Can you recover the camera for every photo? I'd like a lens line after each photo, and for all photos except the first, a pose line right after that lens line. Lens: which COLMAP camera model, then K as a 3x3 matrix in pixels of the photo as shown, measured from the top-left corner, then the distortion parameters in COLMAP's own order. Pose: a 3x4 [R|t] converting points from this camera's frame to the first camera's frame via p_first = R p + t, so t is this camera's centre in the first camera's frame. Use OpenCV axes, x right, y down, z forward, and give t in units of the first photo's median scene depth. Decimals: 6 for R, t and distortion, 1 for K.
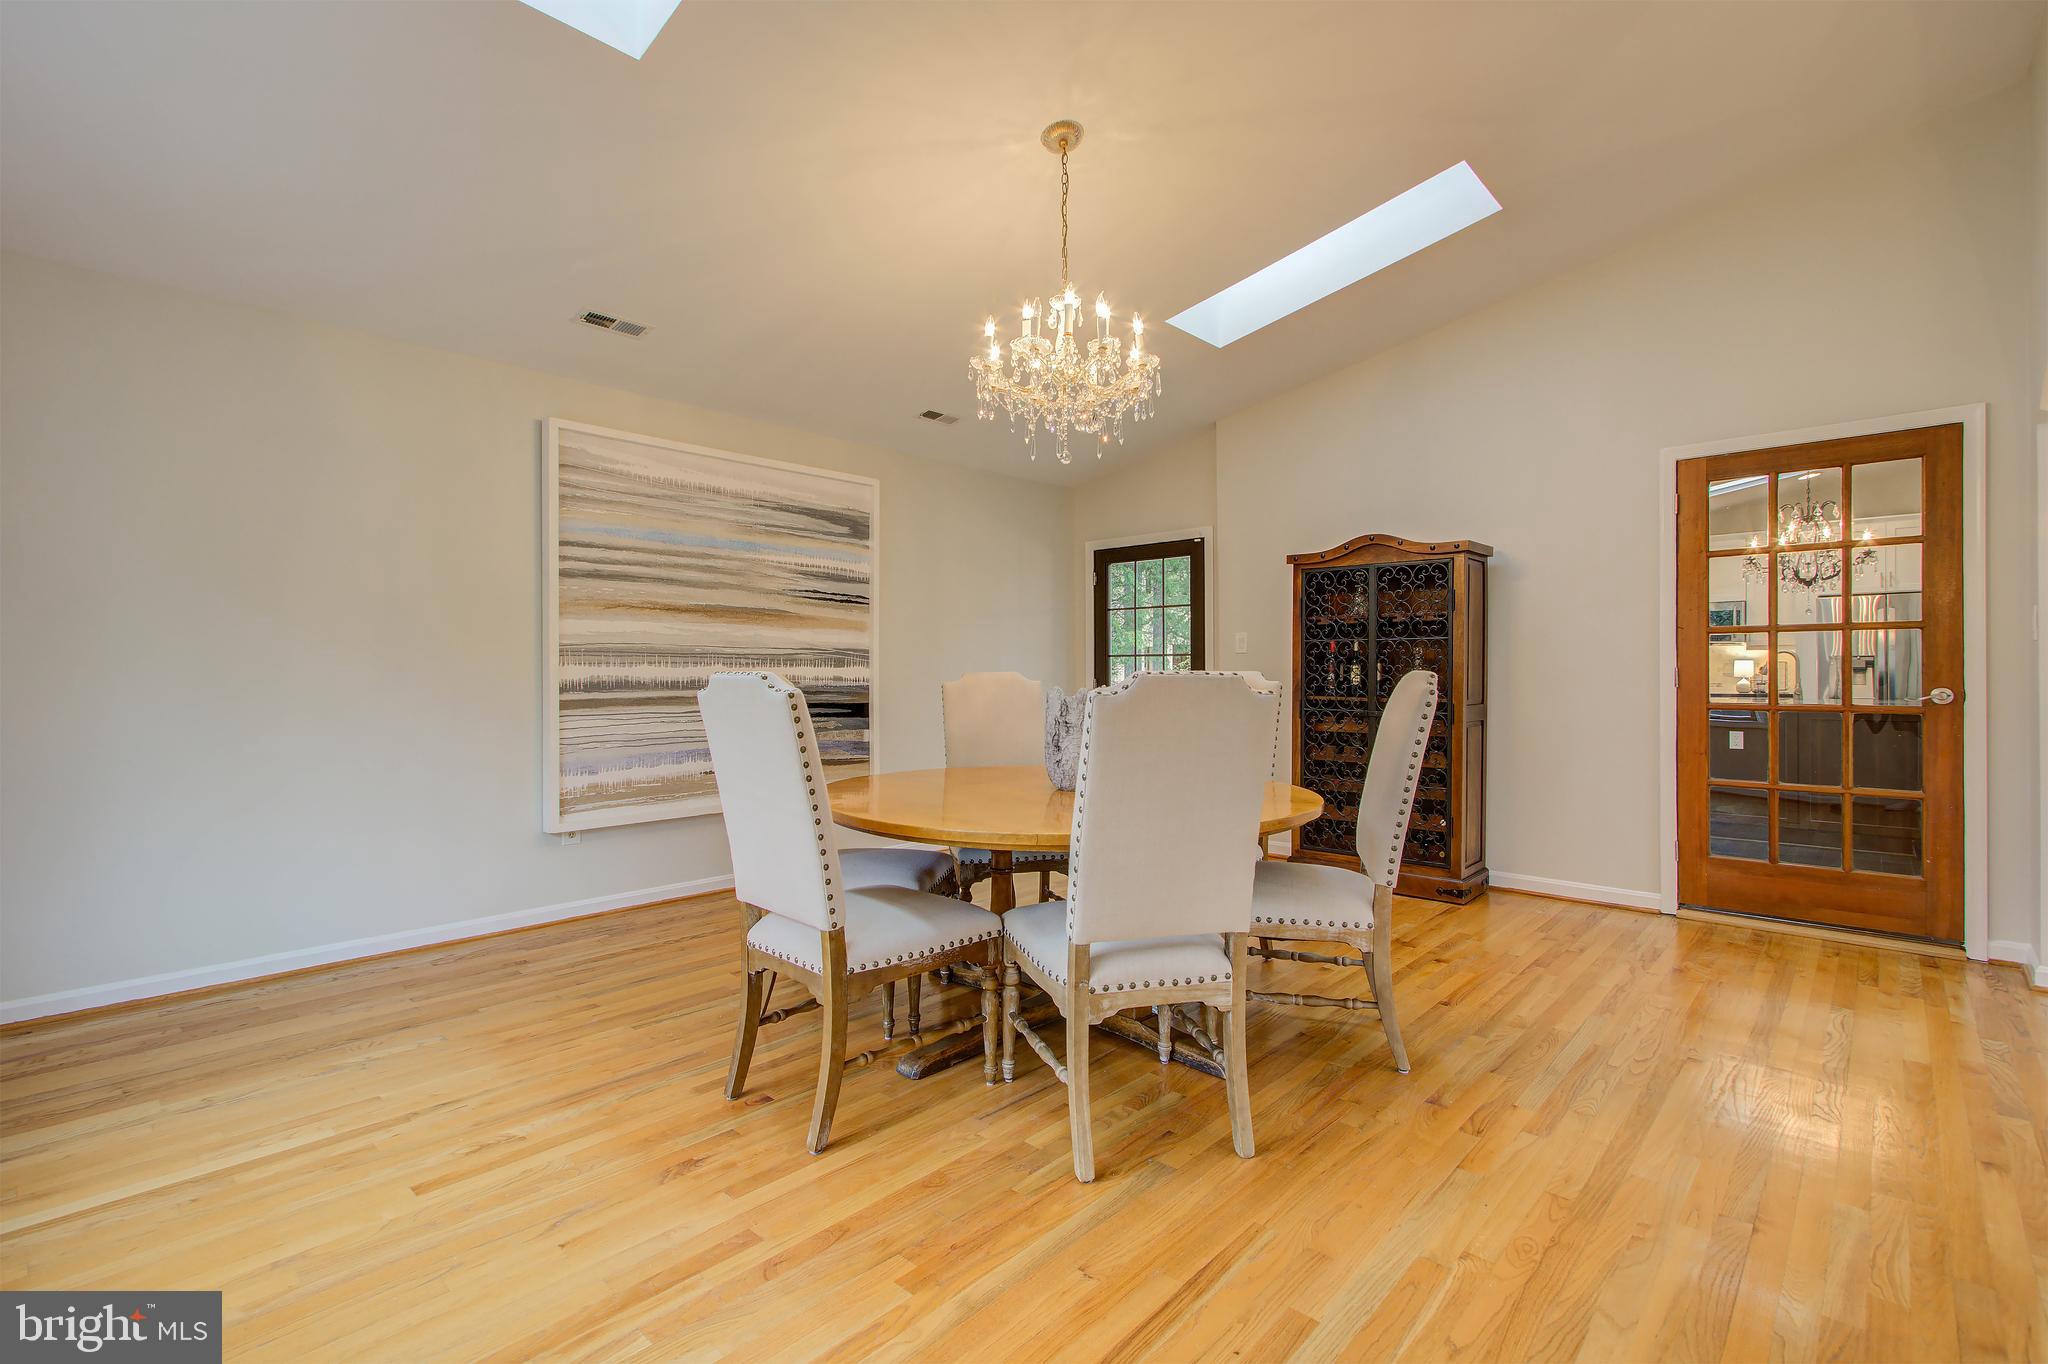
lens RADIAL K [[940.5, 0, 1028.9], [0, 940.5, 682.8], [0, 0, 1]] dist [0.006187, 0.000229]
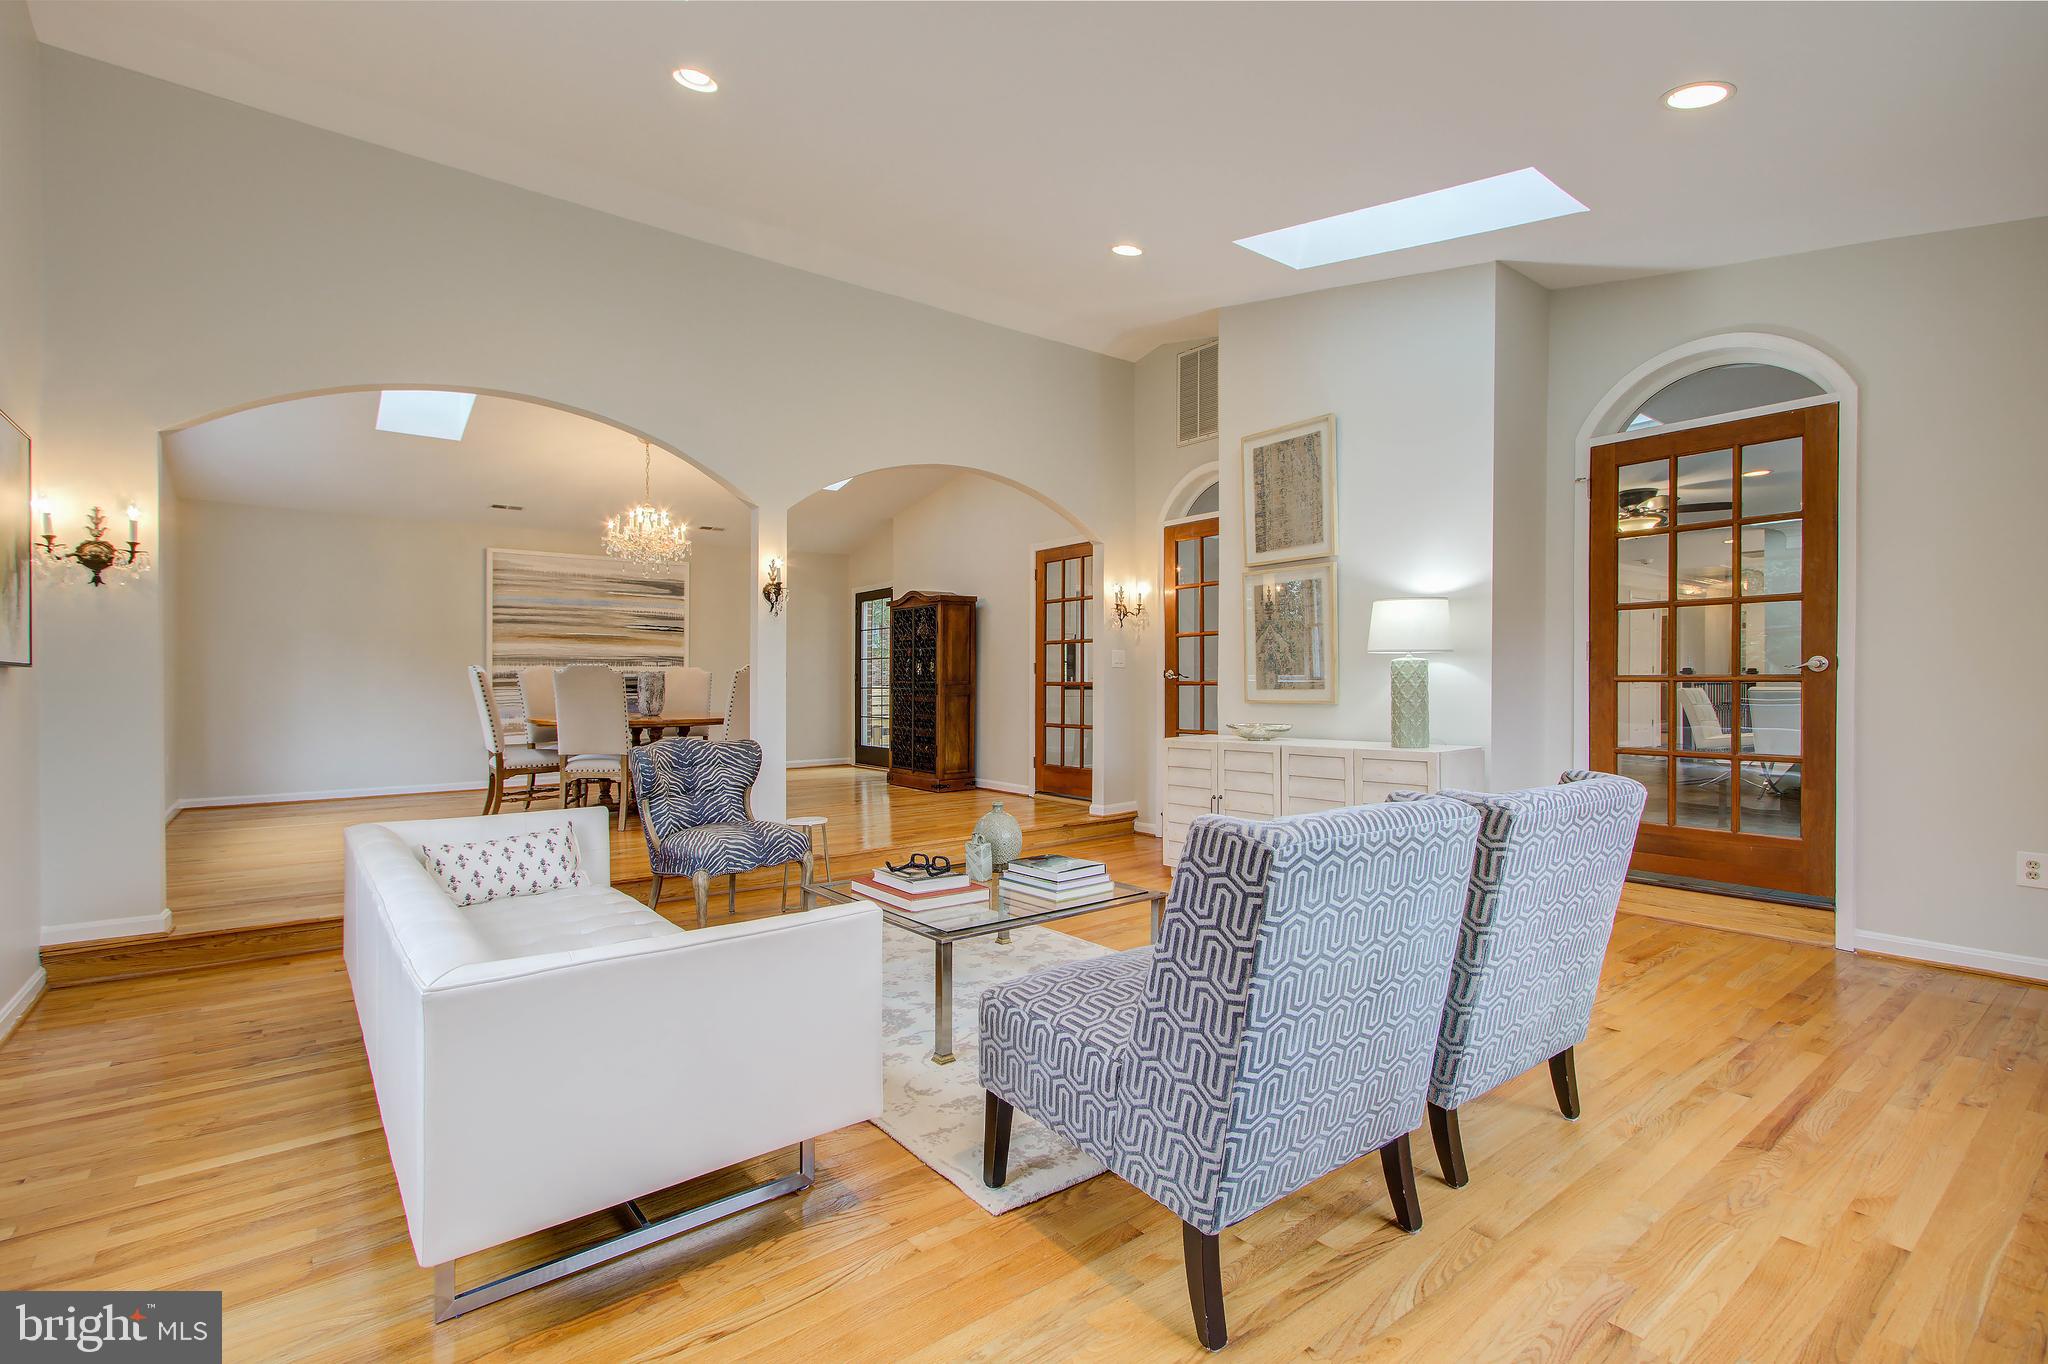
lens RADIAL K [[940.5, 0, 1028.9], [0, 940.5, 682.8], [0, 0, 1]] dist [0.006187, 0.000229]
pose [[0.986978, -0.001946, -0.160841, 0.897143], [0.000938, 0.999979, -0.006342, 0.030184], [0.160850, 0.006109, 0.986960, -0.773155]]
